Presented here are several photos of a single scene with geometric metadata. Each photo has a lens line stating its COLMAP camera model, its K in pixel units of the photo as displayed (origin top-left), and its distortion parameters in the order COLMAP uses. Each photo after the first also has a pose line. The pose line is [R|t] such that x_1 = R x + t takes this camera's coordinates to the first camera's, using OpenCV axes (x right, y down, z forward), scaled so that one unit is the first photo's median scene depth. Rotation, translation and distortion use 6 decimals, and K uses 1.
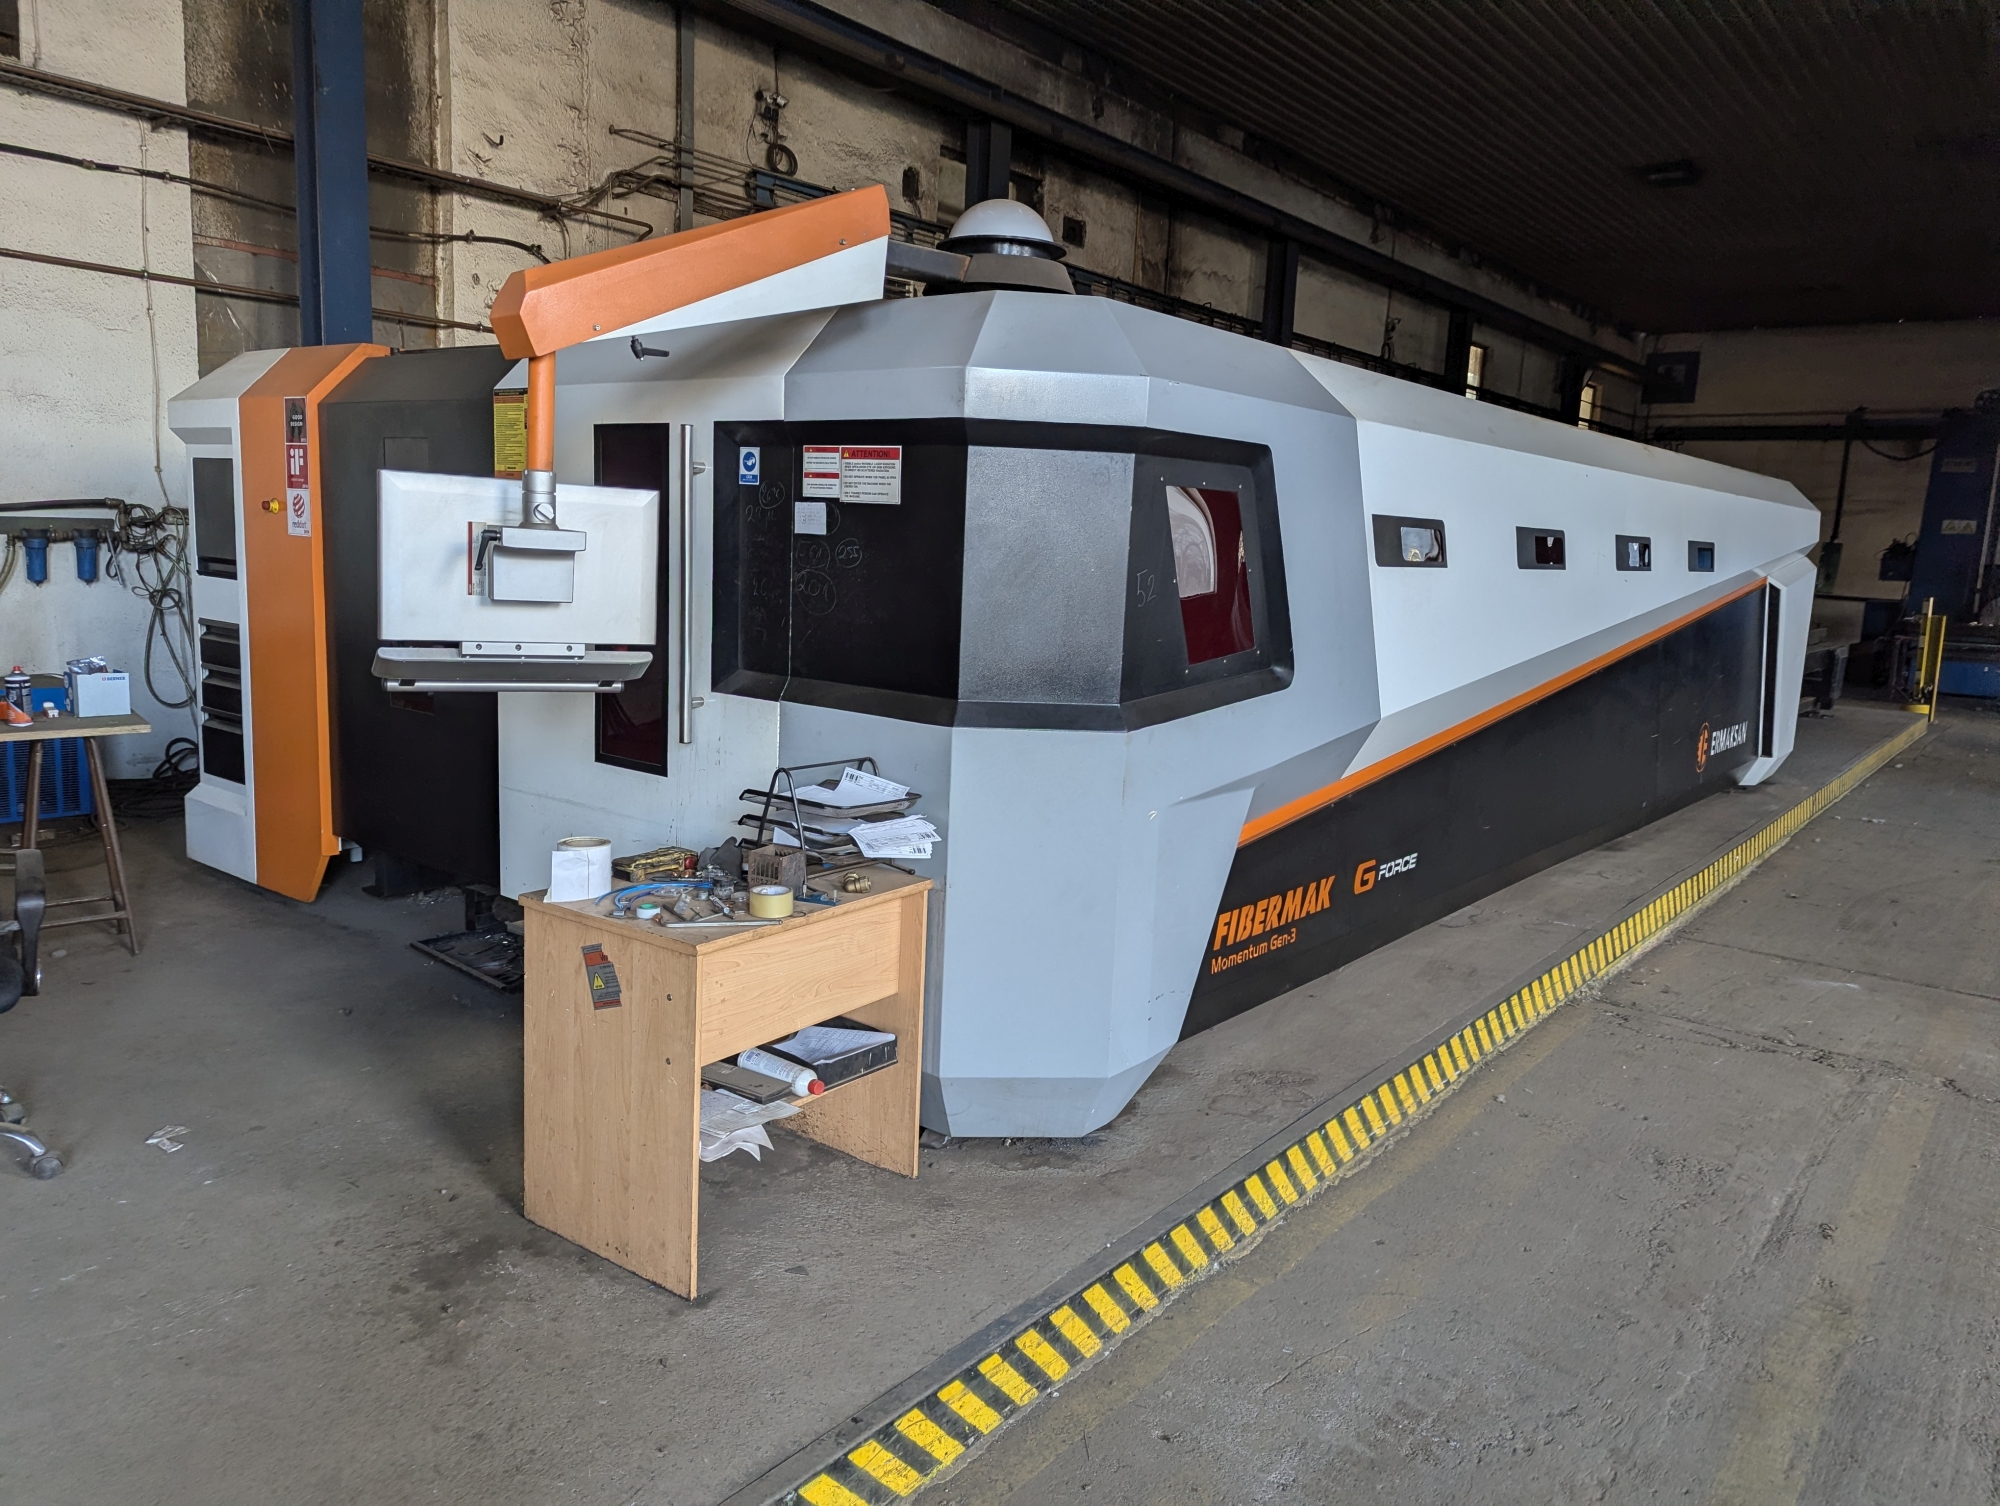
lens RADIAL K [[1424.7, 0, 1001.4], [0, 1424.7, 753.5], [0, 0, 1]] dist [0.009030, 0.001139]
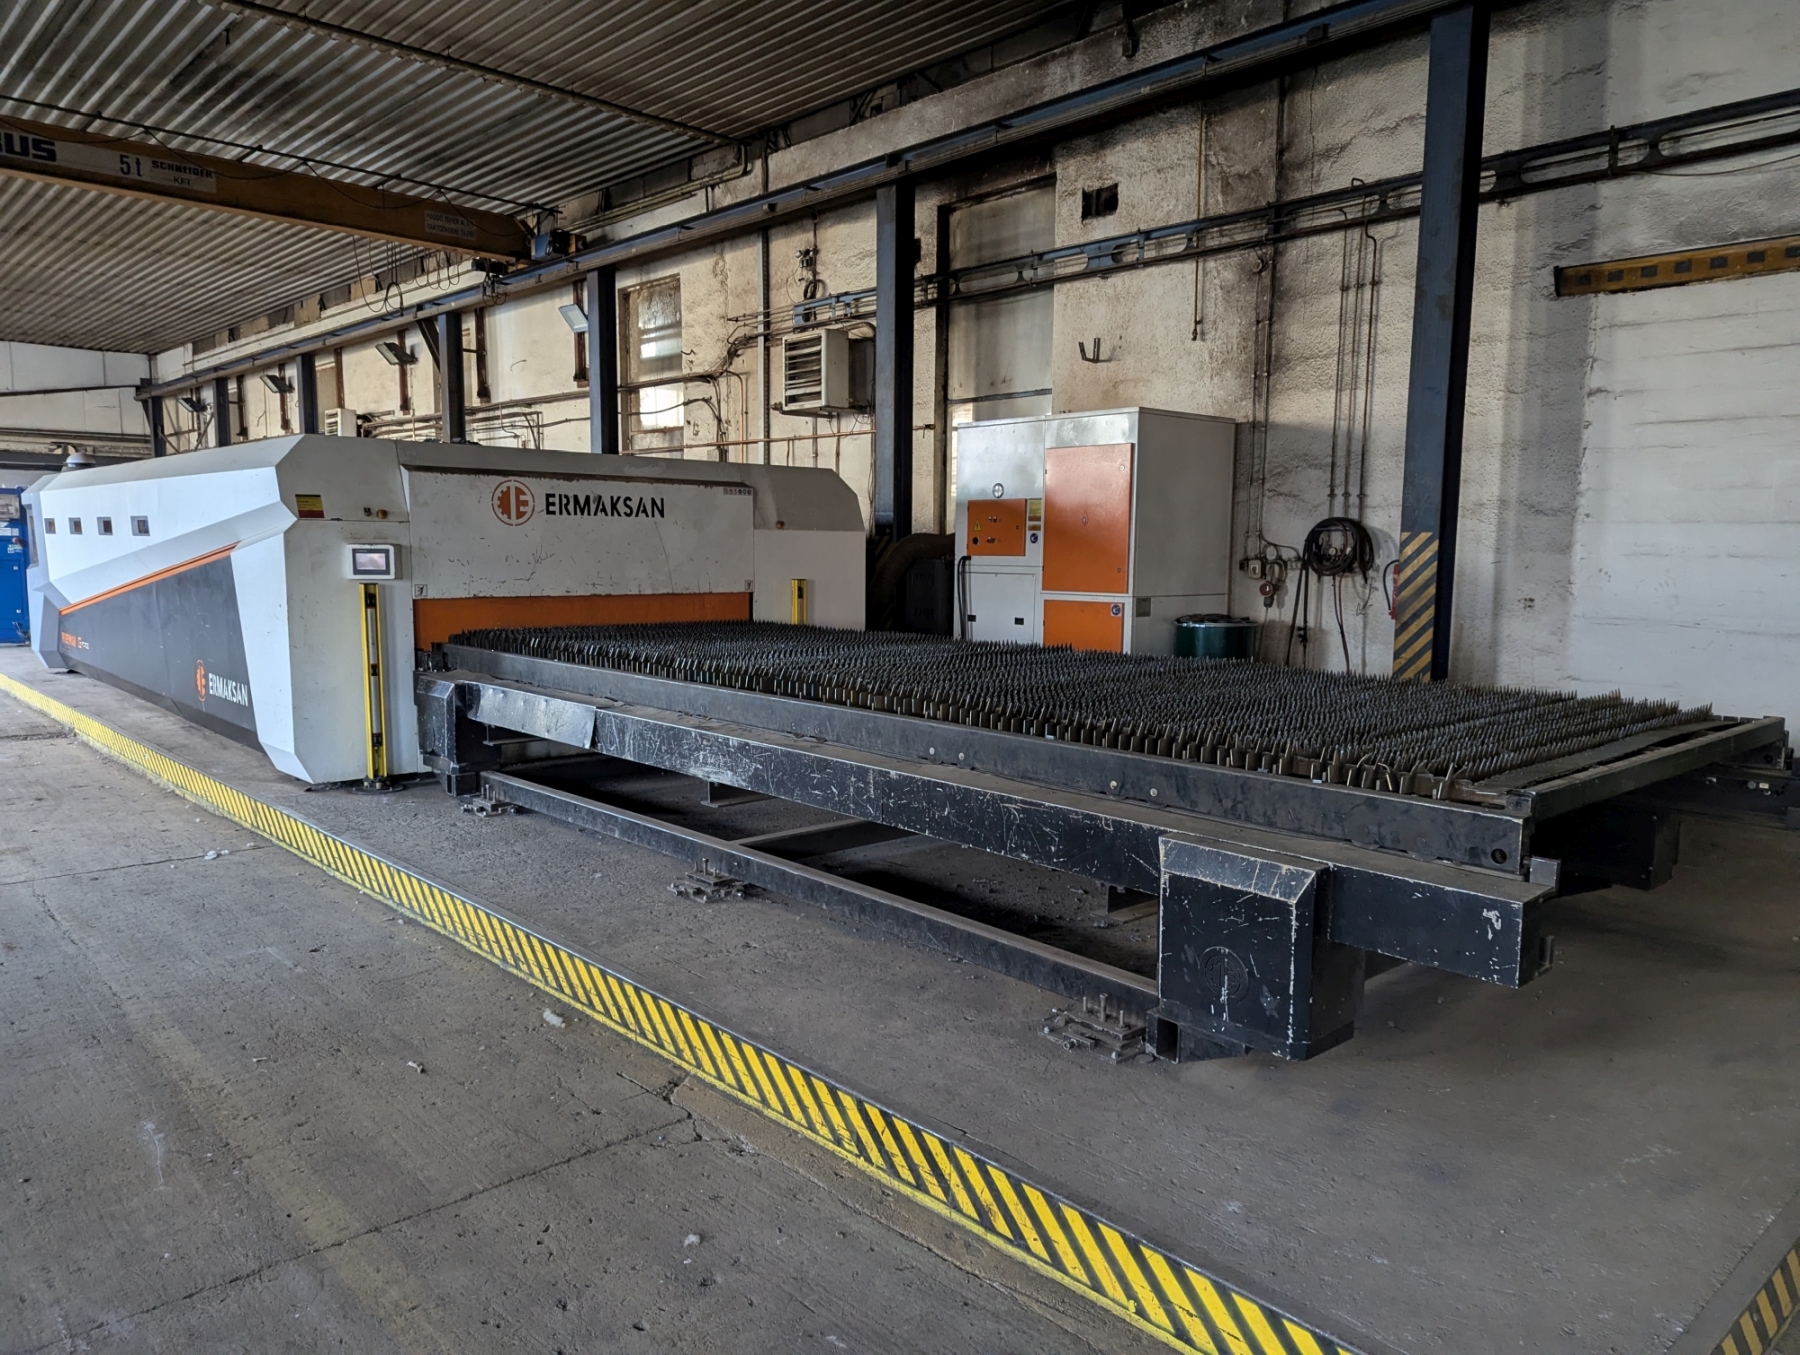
lens RADIAL K [[1282.2, 0, 901.9], [0, 1282.2, 679.3], [0, 0, 1]] dist [0.009030, 0.001139]
pose [[-0.174515, 0.060692, -0.982782, 1.136175], [-0.166539, 0.981900, 0.090210, -0.158323], [0.970469, 0.179415, -0.161249, 1.365932]]
